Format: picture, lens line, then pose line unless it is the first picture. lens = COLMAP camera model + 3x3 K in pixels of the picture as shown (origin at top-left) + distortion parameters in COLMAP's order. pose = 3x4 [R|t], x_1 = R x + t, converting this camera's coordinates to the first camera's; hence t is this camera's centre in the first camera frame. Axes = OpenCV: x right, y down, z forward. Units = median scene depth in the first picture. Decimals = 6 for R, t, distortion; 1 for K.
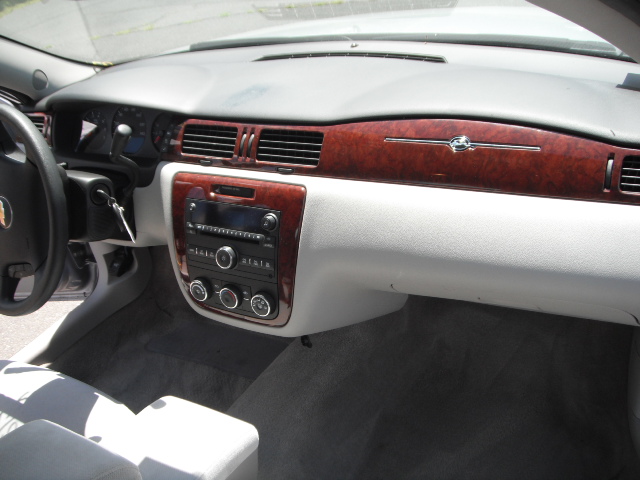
lens RADIAL K [[739.9, 0, 320.0], [0, 739.9, 240.0], [0, 0, 1]] dist [-0.219100, 0.009104]
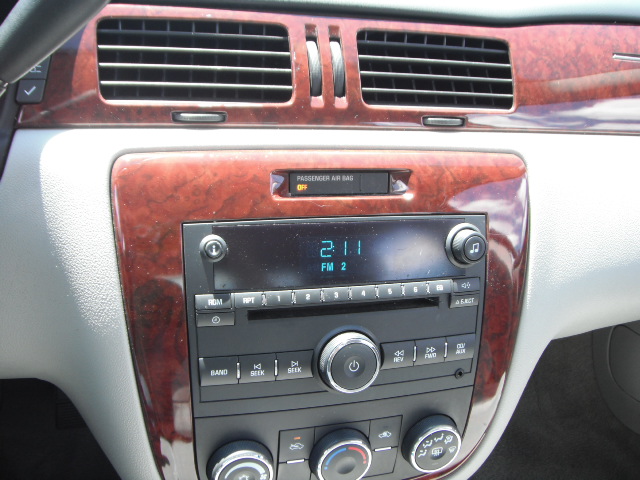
lens RADIAL K [[739.9, 0, 320.0], [0, 739.9, 240.0], [0, 0, 1]] dist [-0.219100, 0.009104]
pose [[0.613108, -0.126534, 0.779800, -0.419009], [0.177372, 0.983937, 0.020202, -0.047467], [-0.769830, 0.125929, 0.625703, 0.772194]]
